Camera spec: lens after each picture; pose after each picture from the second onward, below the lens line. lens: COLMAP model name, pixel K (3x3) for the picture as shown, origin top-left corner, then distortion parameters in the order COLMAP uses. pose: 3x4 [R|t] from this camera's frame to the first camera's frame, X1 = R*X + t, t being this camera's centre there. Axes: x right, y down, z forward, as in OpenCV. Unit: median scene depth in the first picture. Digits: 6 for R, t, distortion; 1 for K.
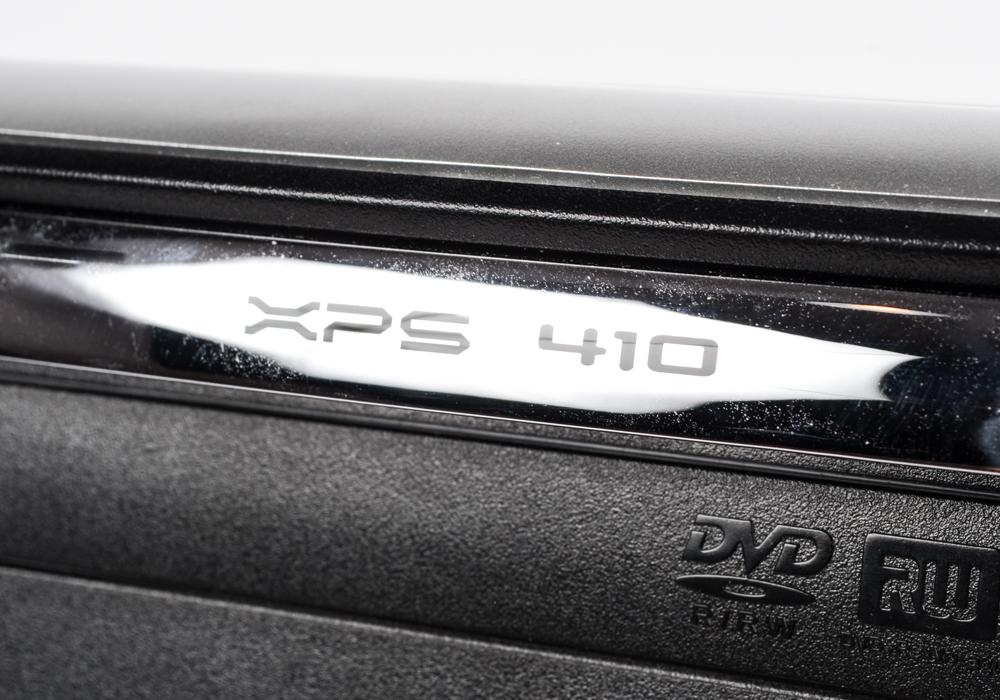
lens RADIAL K [[2703.7, 0, 500.0], [0, 2703.7, 350.0], [0, 0, 1]] dist [0.026089, -0.016998]
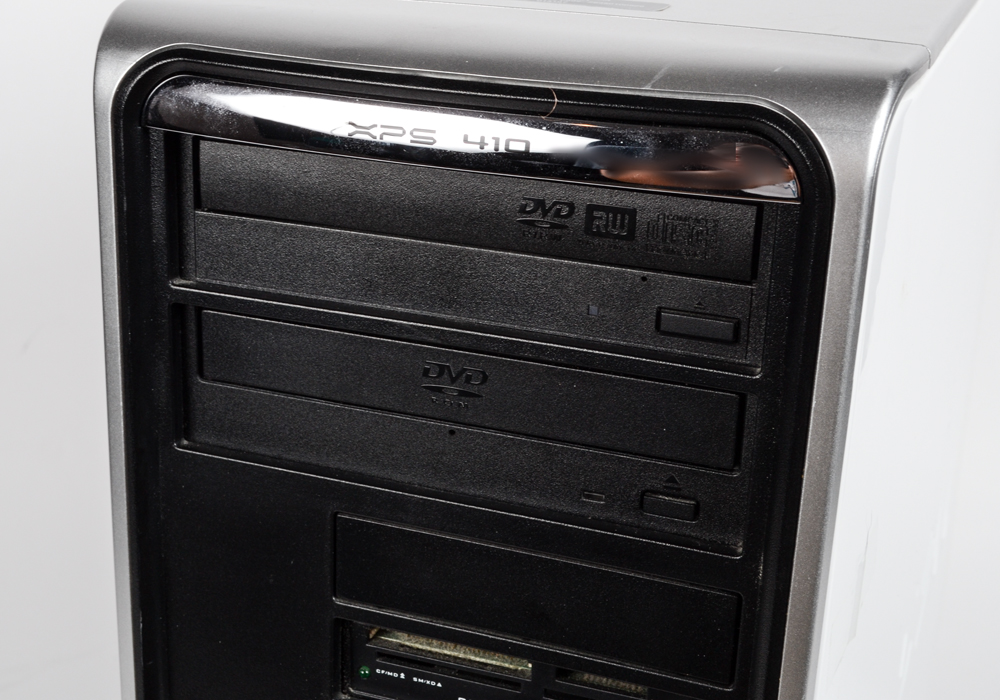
lens RADIAL K [[1662.6, 0, 500.0], [0, 1662.6, 350.0], [0, 0, 1]] dist [-0.026110, -0.001896]
pose [[0.996419, -0.055387, 0.063892, -0.060919], [0.037473, 0.966602, 0.253528, -0.202381], [-0.075801, -0.250226, 0.965216, -0.593625]]
